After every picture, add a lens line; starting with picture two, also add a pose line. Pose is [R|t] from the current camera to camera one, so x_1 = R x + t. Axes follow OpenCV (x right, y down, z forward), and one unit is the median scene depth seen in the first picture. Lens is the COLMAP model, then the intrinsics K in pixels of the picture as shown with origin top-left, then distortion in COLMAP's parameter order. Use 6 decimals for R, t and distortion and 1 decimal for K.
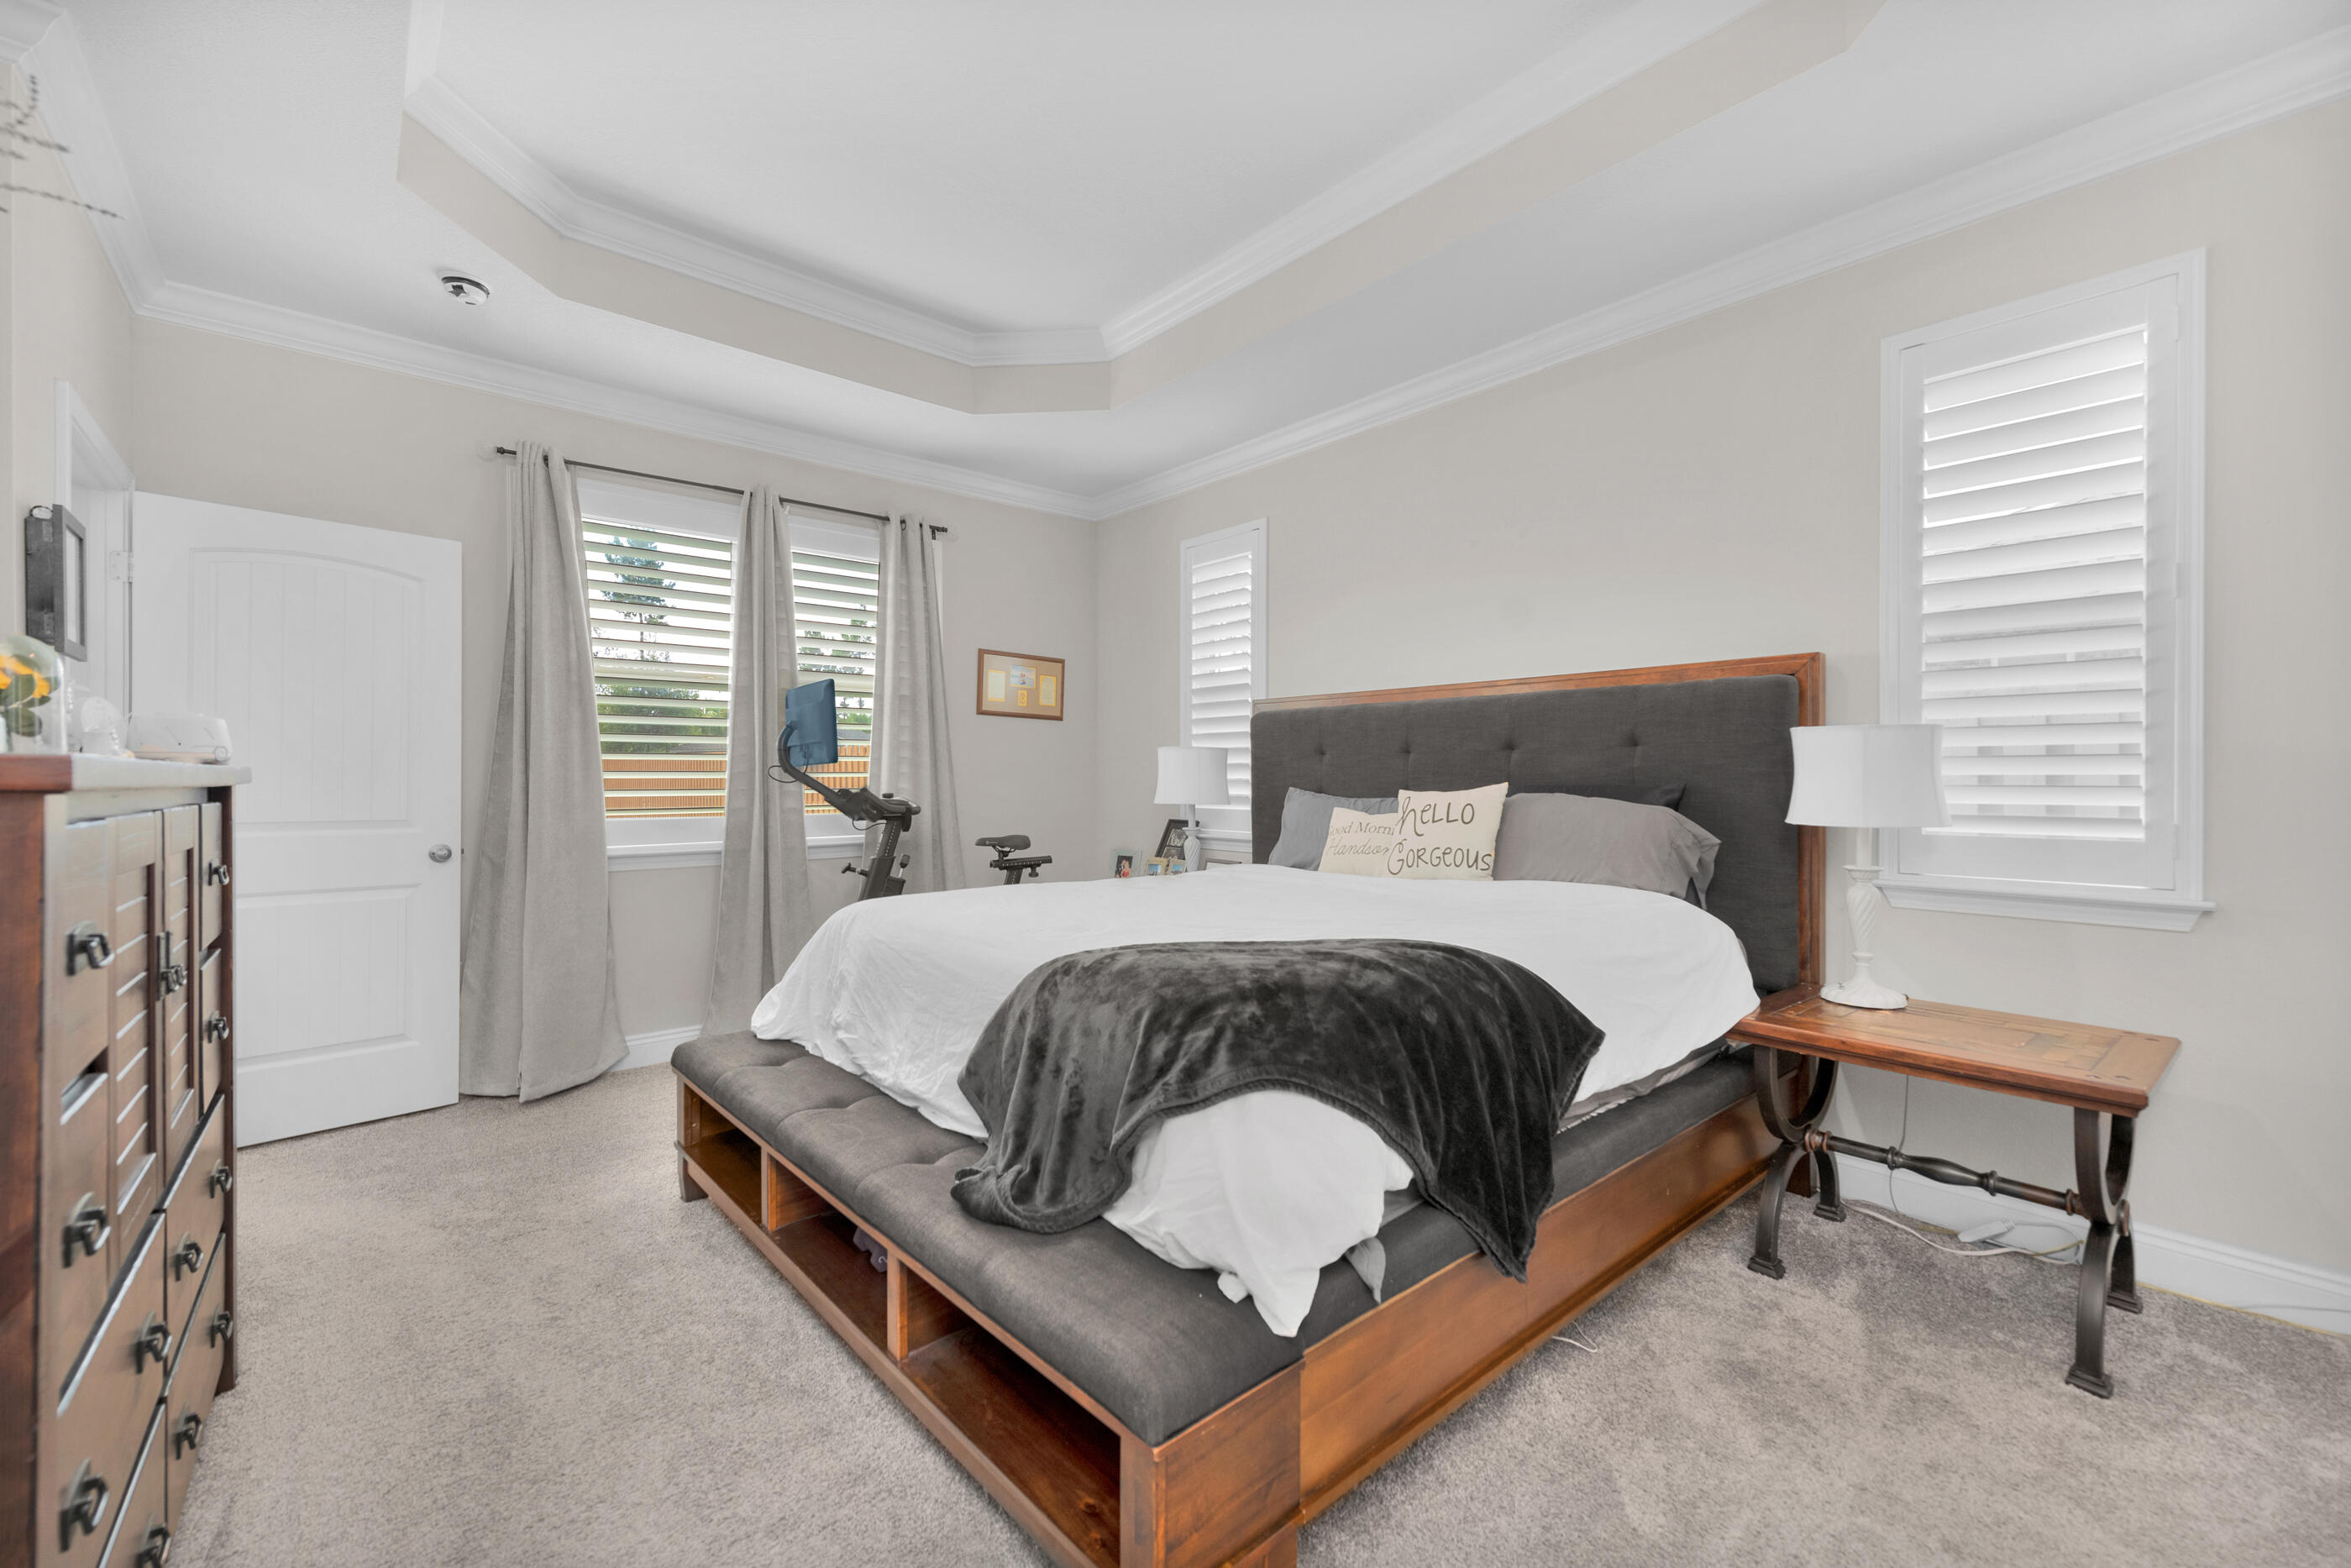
lens RADIAL K [[973.1, 0, 1175.5], [0, 973.1, 784.0], [0, 0, 1]] dist [0.019500, -0.000172]
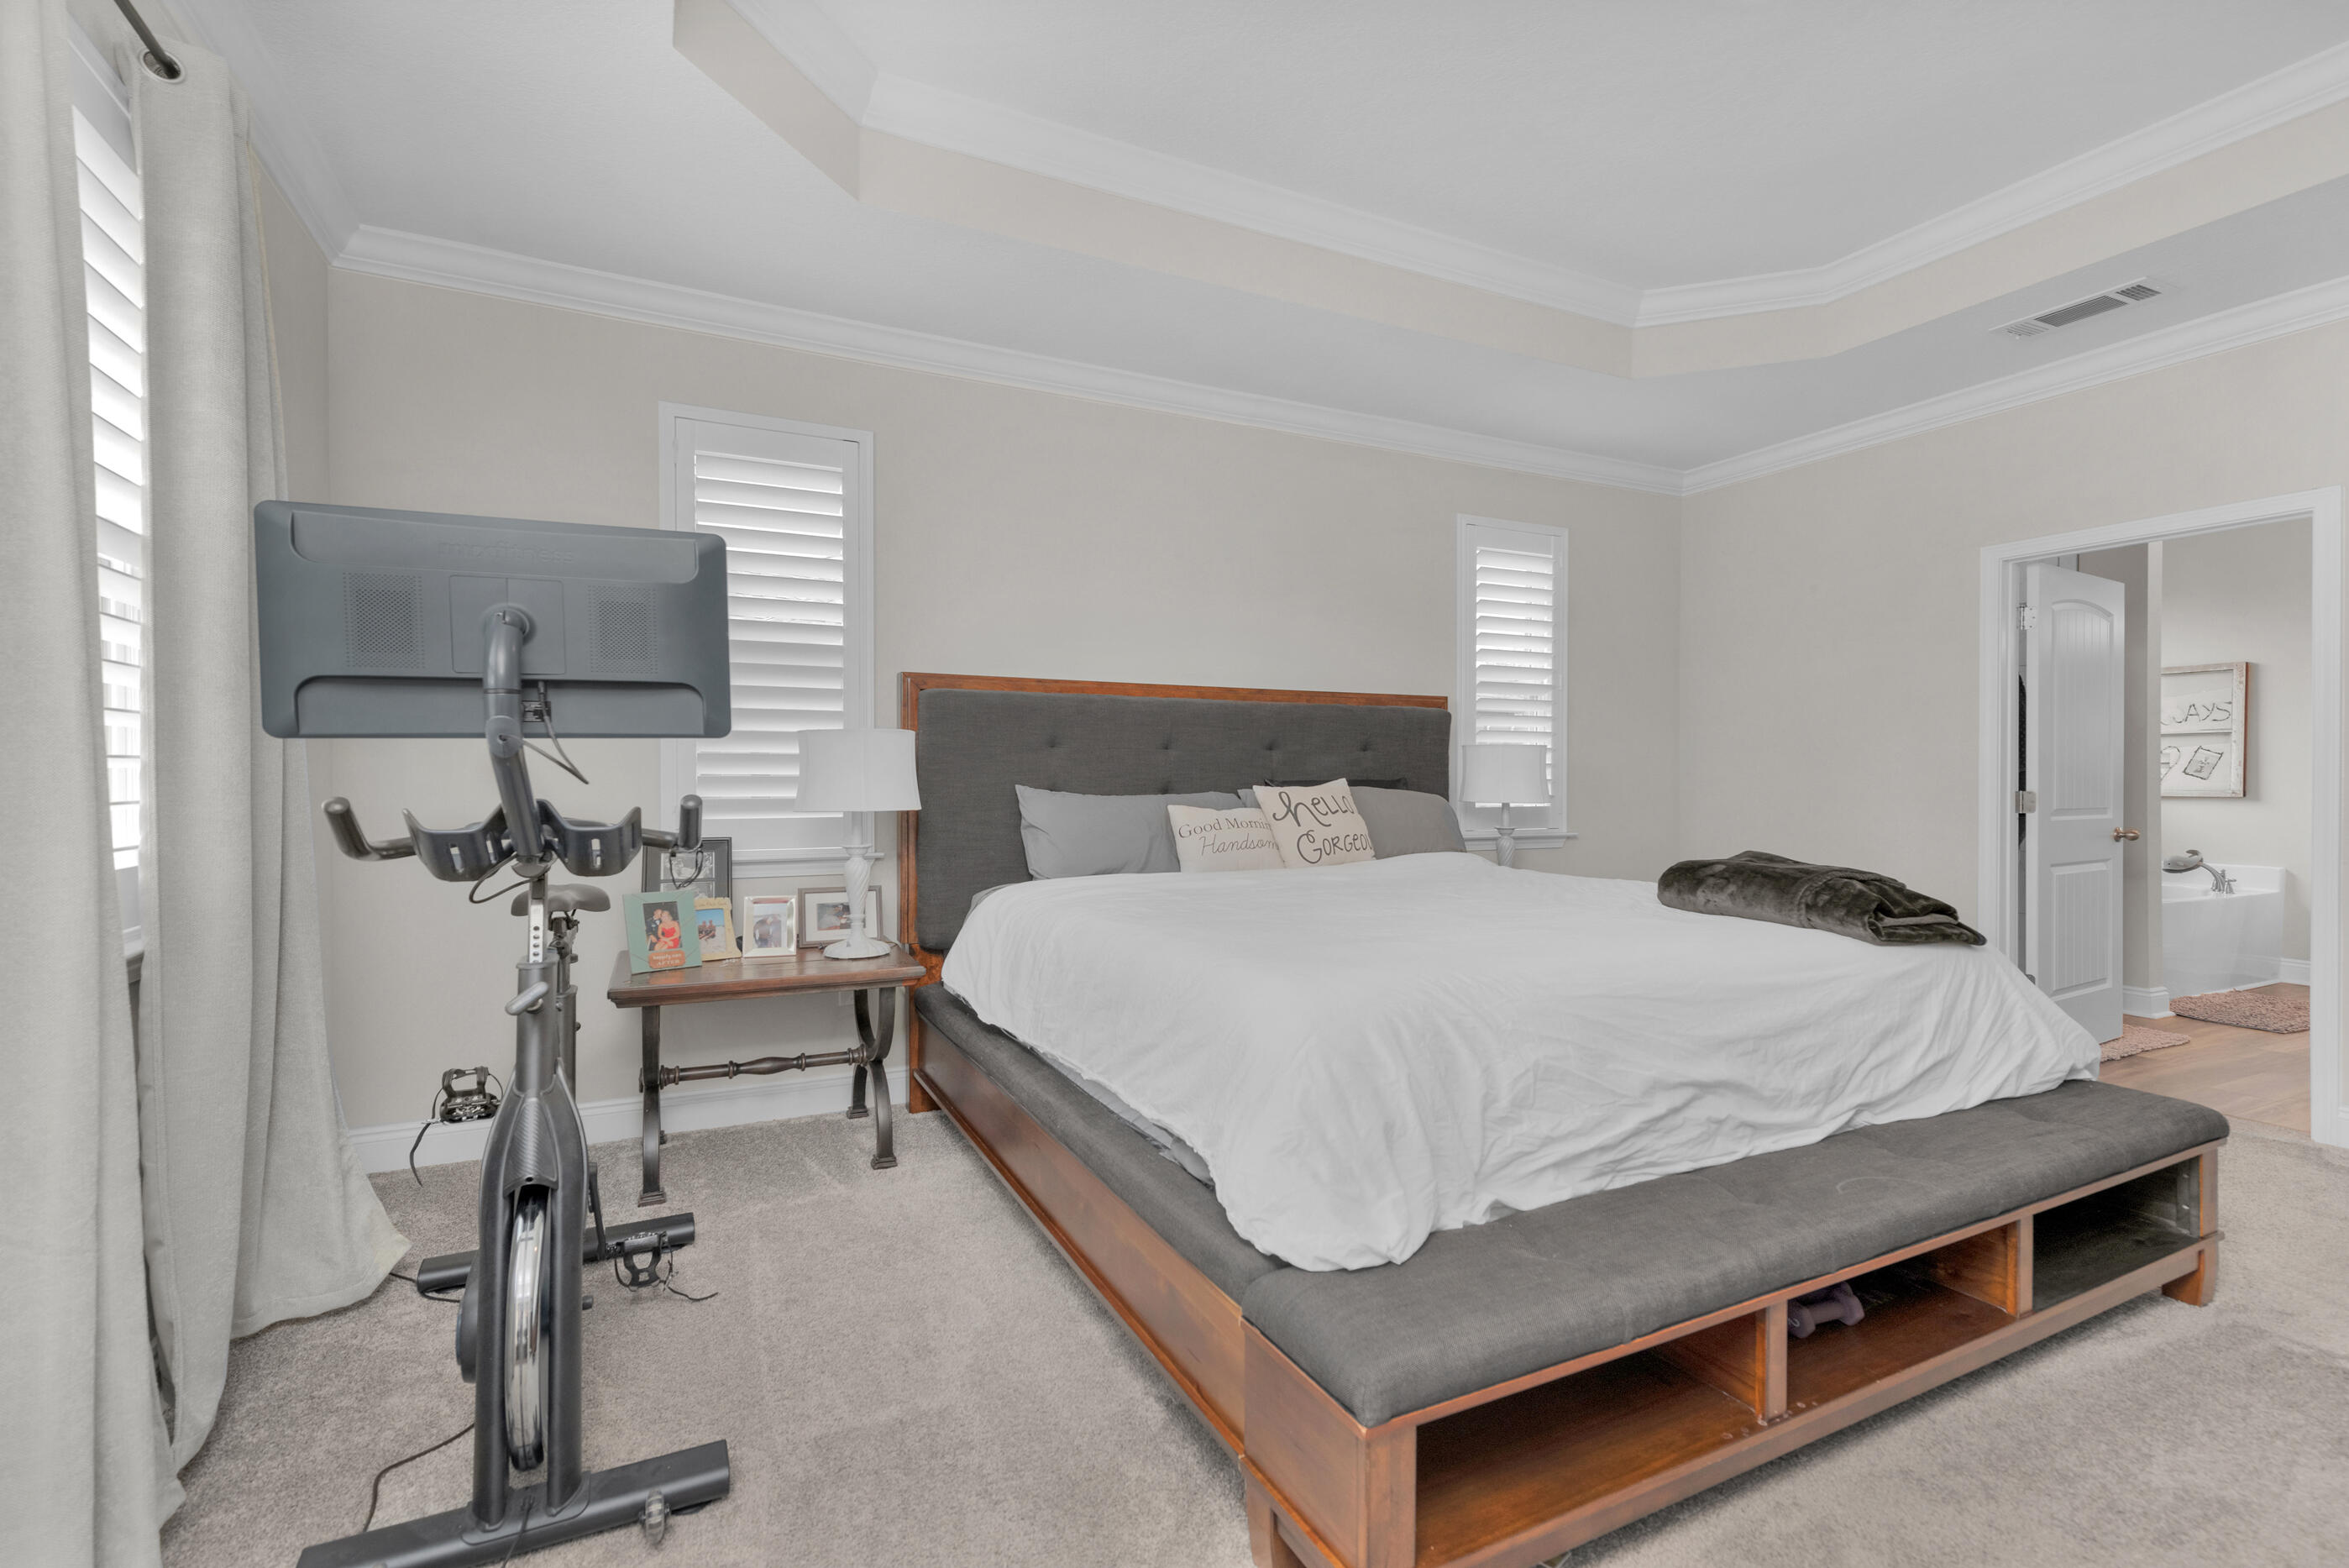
lens RADIAL K [[981.5, 0, 1098.5], [0, 981.5, 788.7], [0, 0, 1]] dist [0.009233, -0.000391]
pose [[0.298211, -0.008187, 0.954465, -0.713543], [0.007829, 0.999951, 0.006132, 0.001094], [-0.954468, 0.005644, 0.298260, 0.726603]]
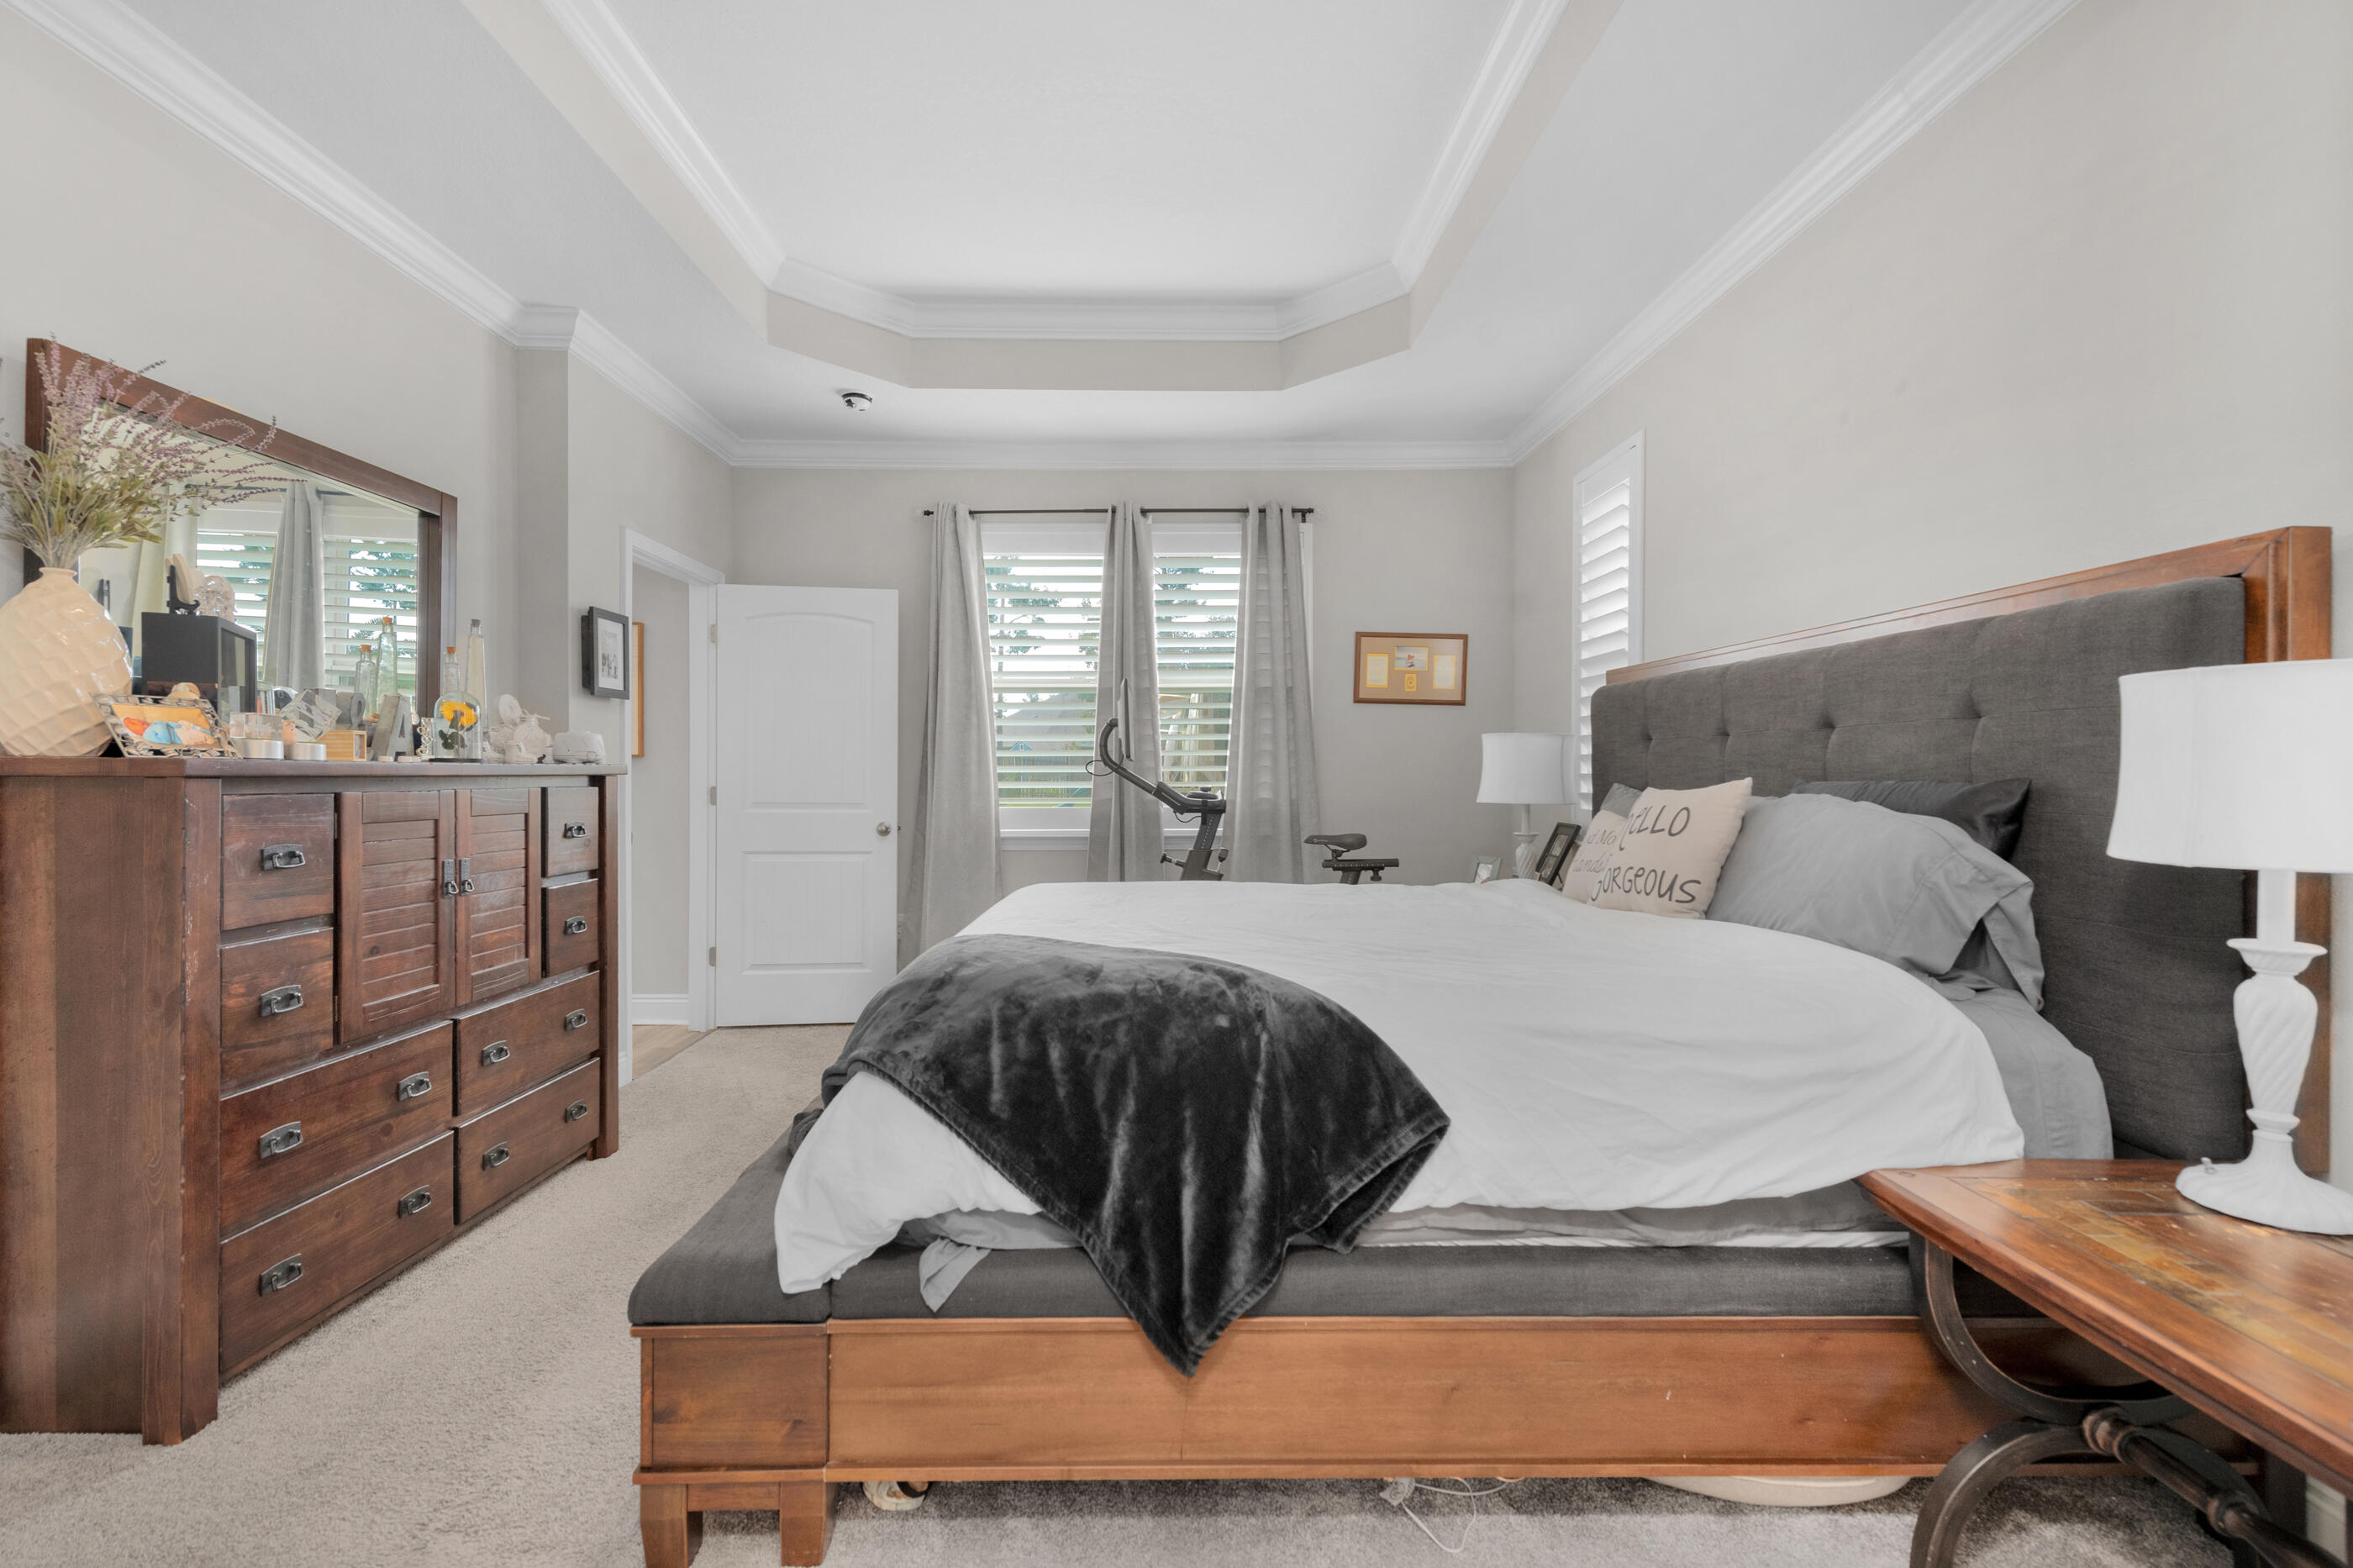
lens RADIAL K [[1084.4, 0, 1178.6], [0, 1084.4, 778.2], [0, 0, 1]] dist [0.021235, -0.008315]
pose [[0.764182, 0.003572, -0.644990, 0.413553], [-0.003339, 0.999993, 0.001581, -0.000834], [0.644992, 0.000946, 0.764189, 0.126775]]
